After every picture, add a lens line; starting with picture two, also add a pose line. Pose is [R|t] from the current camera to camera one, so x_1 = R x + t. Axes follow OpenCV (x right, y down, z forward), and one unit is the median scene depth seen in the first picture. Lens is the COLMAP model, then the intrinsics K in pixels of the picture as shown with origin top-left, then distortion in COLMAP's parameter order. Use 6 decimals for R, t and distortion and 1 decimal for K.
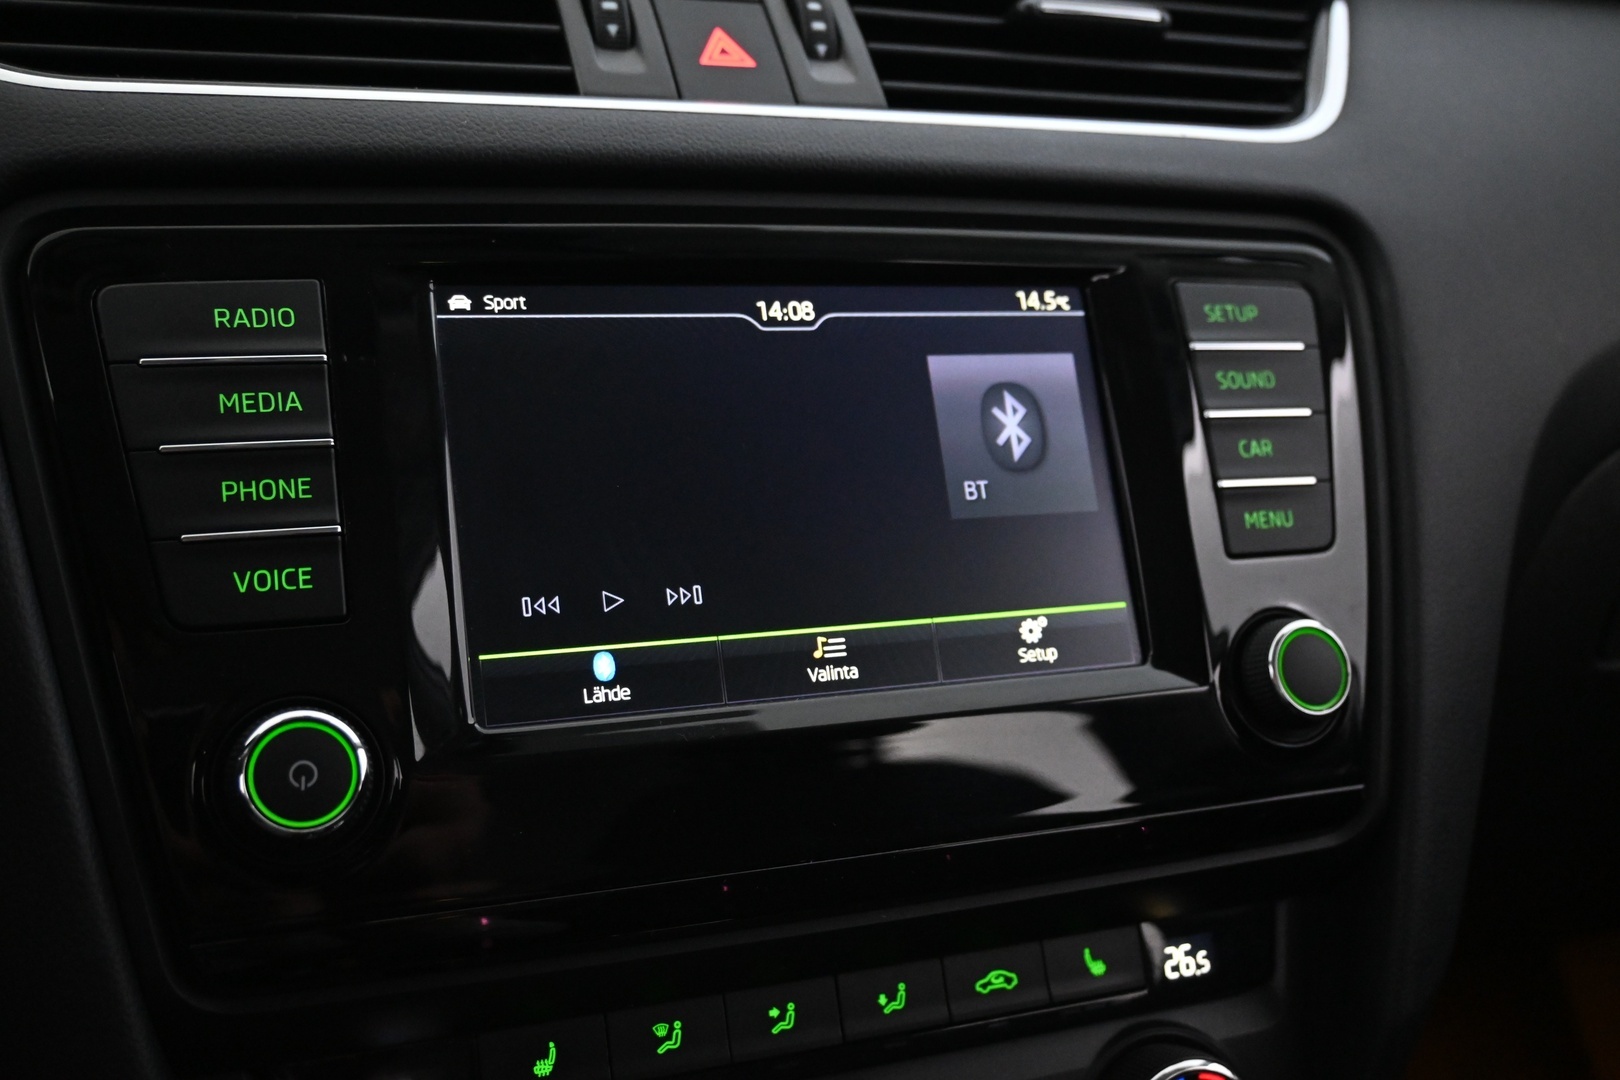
lens RADIAL K [[1630.5, 0, 811.1], [0, 1630.5, 540.3], [0, 0, 1]] dist [0.004400, 0.000000]
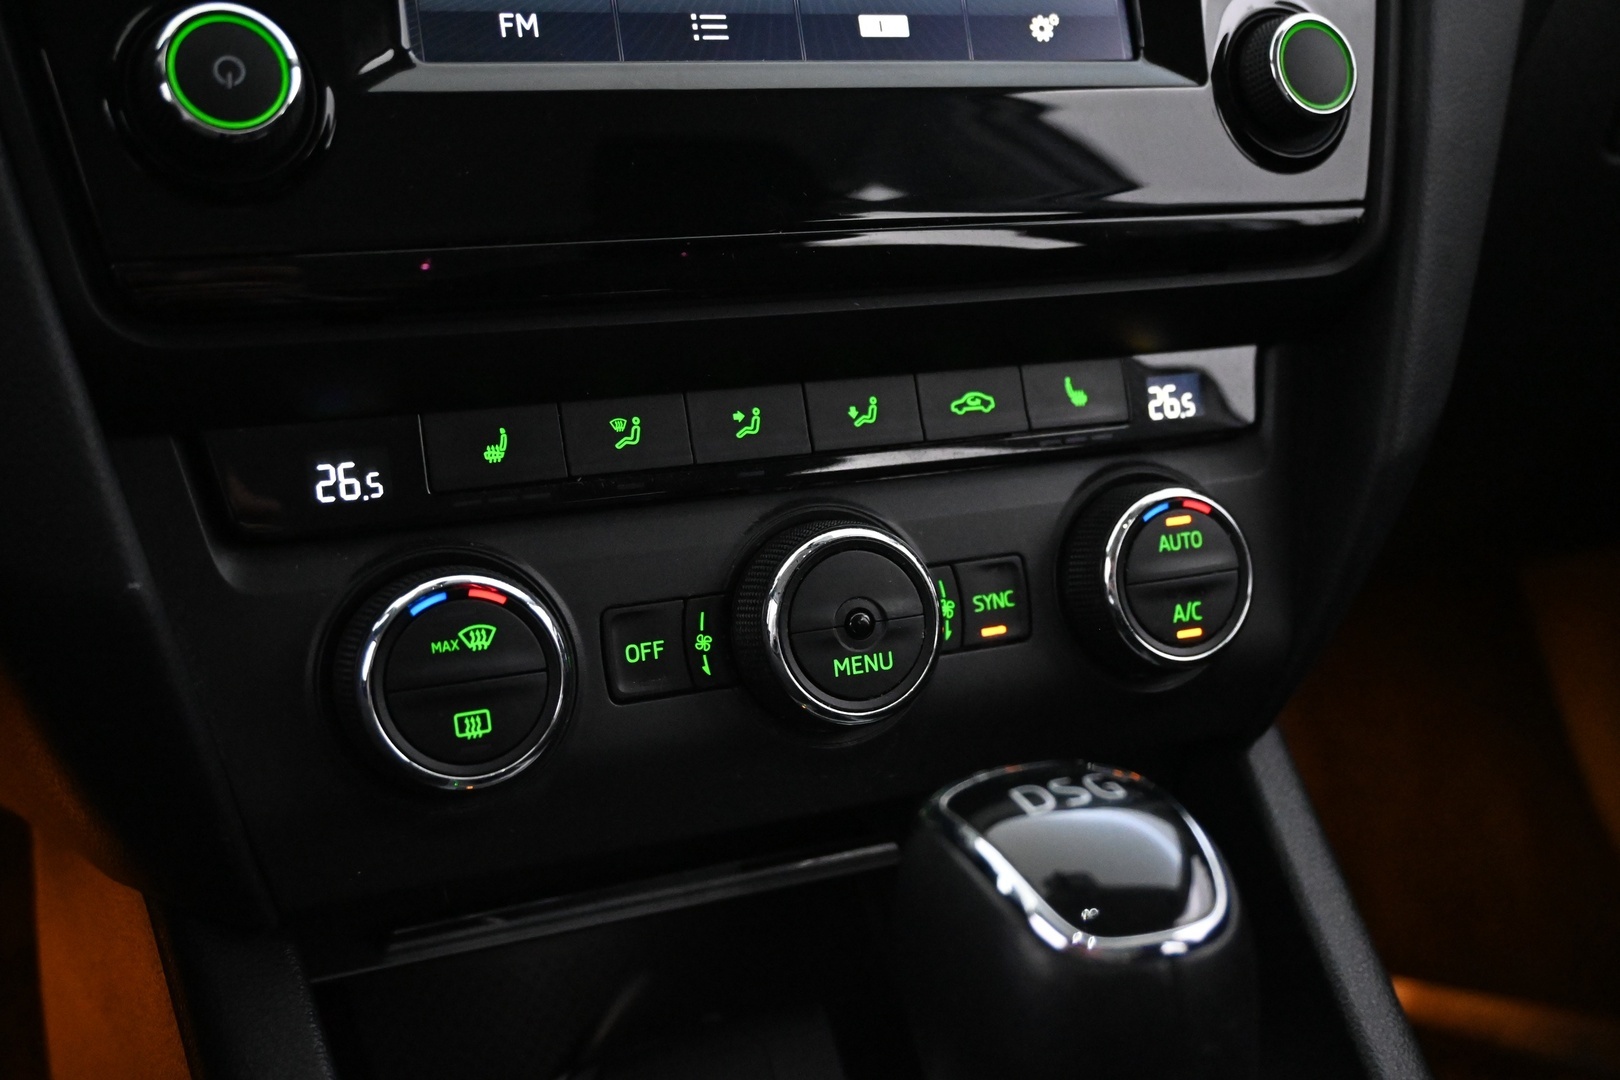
lens RADIAL K [[1819.2, 0, 807.7], [0, 1819.2, 536.1], [0, 0, 1]] dist [0.005473, 0.000000]
pose [[0.998740, -0.007915, 0.049551, -0.033137], [0.001575, 0.991939, 0.126705, 0.212679], [-0.050154, -0.126467, 0.990702, -0.039466]]
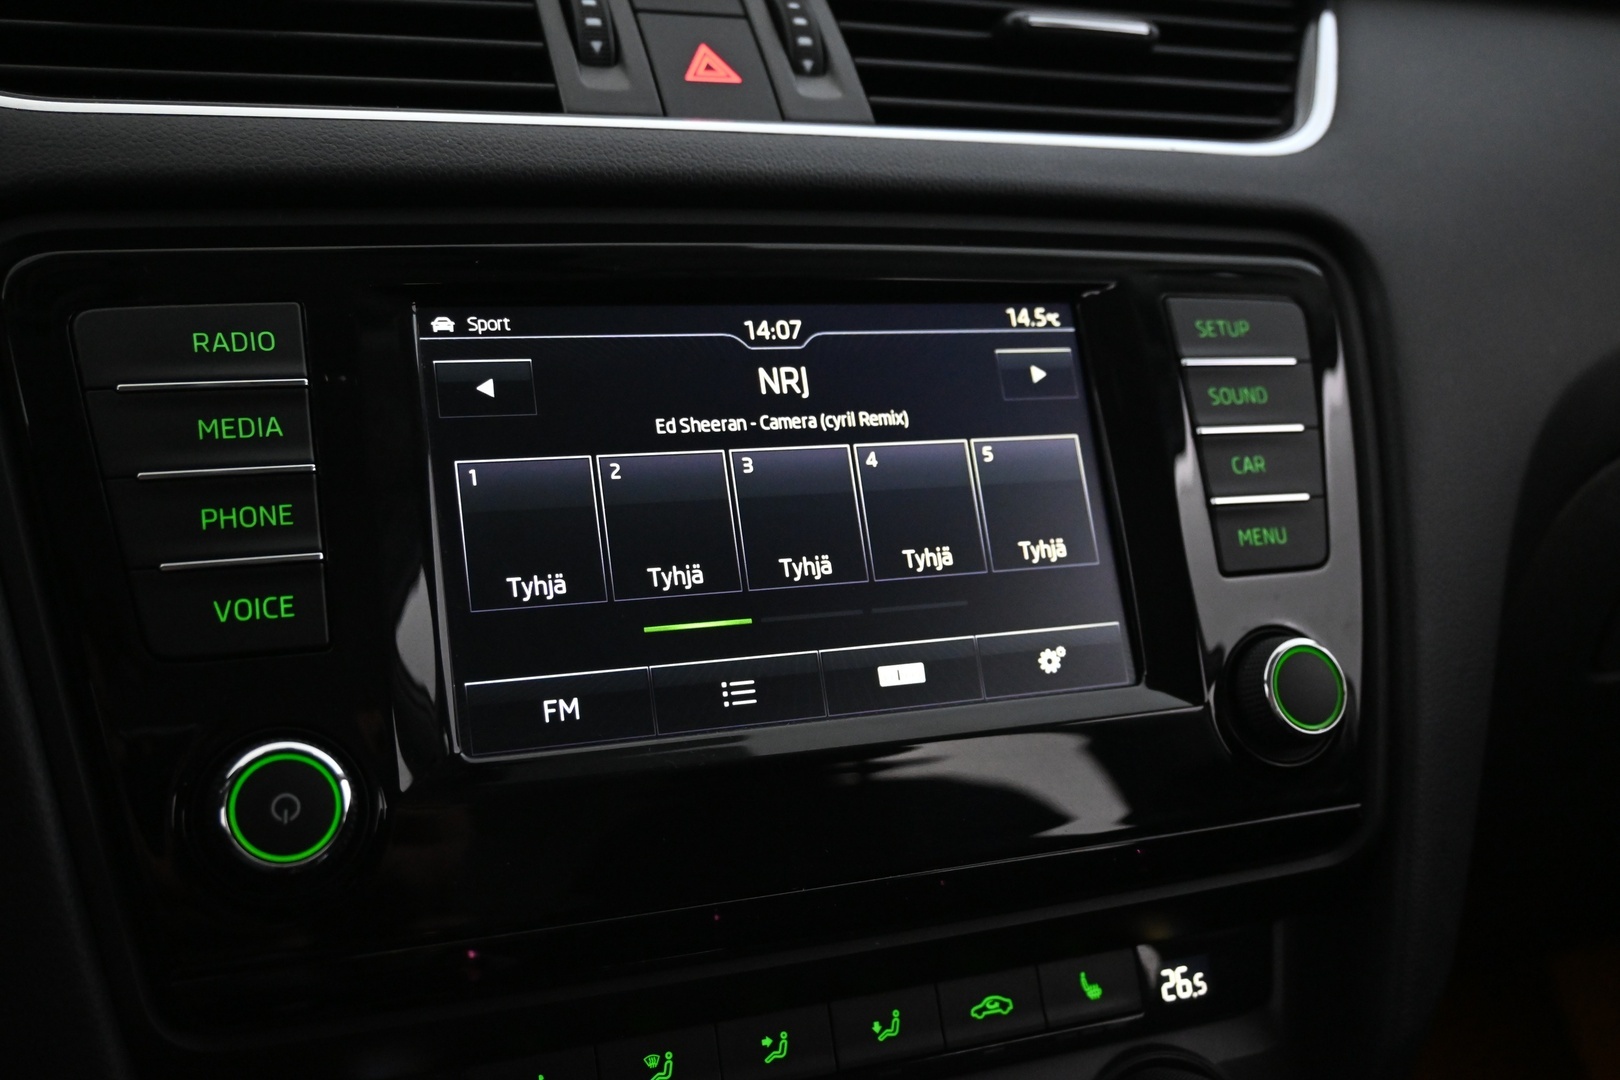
lens RADIAL K [[1630.5, 0, 811.5], [0, 1630.5, 540.7], [0, 0, 1]] dist [0.004400, 0.000000]
pose [[0.999948, -0.007048, 0.007313, -0.000708], [0.007080, 0.999966, -0.004303, -0.008334], [-0.007282, 0.004354, 0.999964, 0.011686]]
